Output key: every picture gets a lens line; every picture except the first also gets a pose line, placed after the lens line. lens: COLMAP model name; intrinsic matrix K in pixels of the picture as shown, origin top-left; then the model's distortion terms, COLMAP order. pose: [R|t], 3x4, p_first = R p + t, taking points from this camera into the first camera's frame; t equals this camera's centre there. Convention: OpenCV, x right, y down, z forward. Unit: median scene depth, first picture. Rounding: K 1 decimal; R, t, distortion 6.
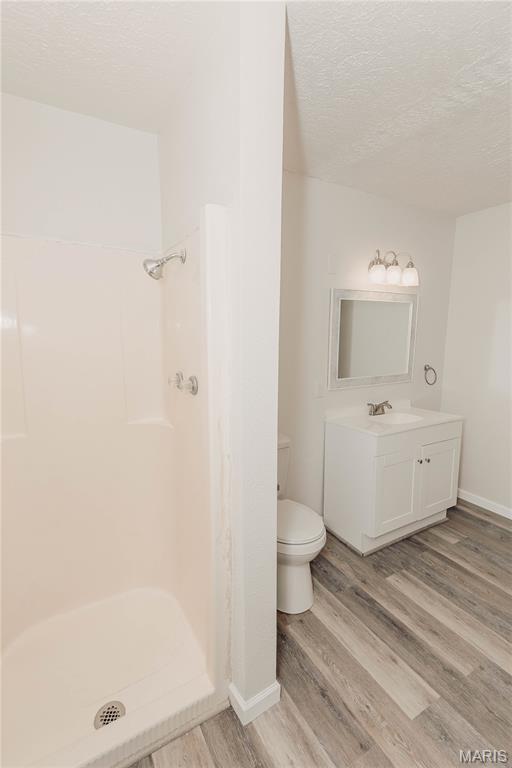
lens RADIAL K [[353.2, 0, 248.8], [0, 353.2, 387.0], [0, 0, 1]] dist [0.008801, -0.002274]
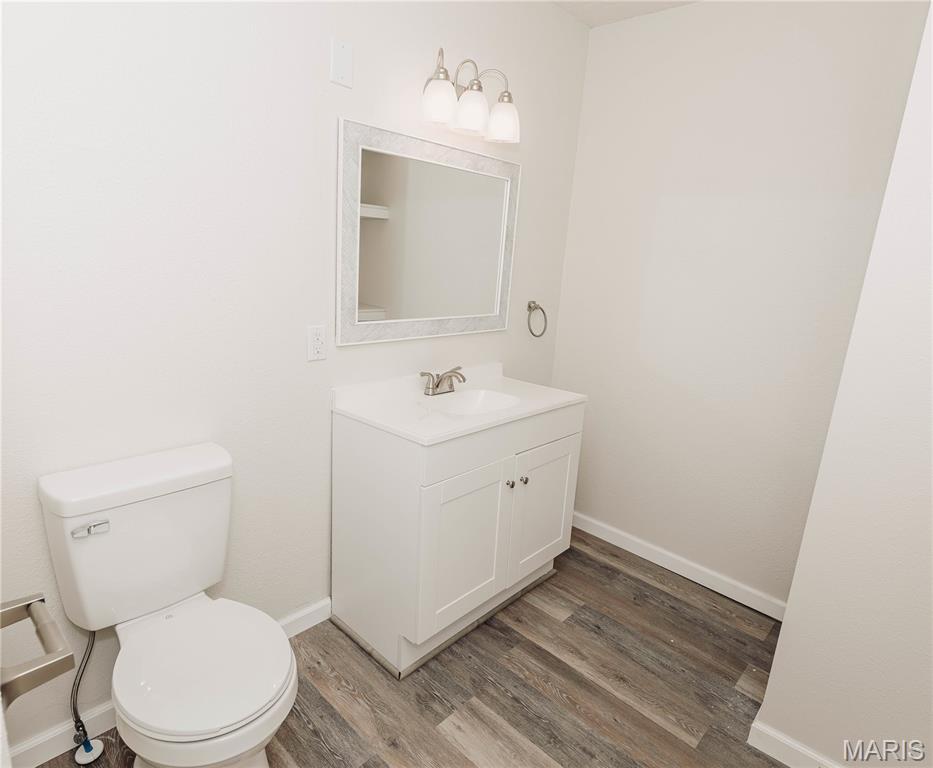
lens RADIAL K [[521.8, 0, 446.4], [0, 521.8, 376.9], [0, 0, 1]] dist [0.008529, -0.004827]
pose [[0.959502, -0.004911, 0.281660, 0.170261], [-0.017818, 0.996788, 0.078079, -0.006262], [-0.281139, -0.079936, 0.956332, 0.292438]]
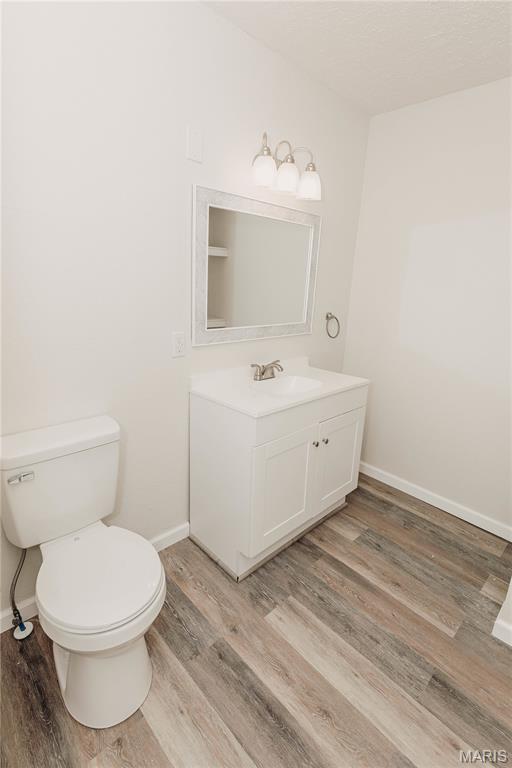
lens RADIAL K [[353.2, 0, 250.7], [0, 353.2, 365.6], [0, 0, 1]] dist [0.008801, -0.002274]
pose [[0.970649, -0.011471, 0.240228, 0.172608], [-0.009084, 0.996401, 0.084282, -0.011887], [-0.240330, -0.083991, 0.967051, 0.327318]]
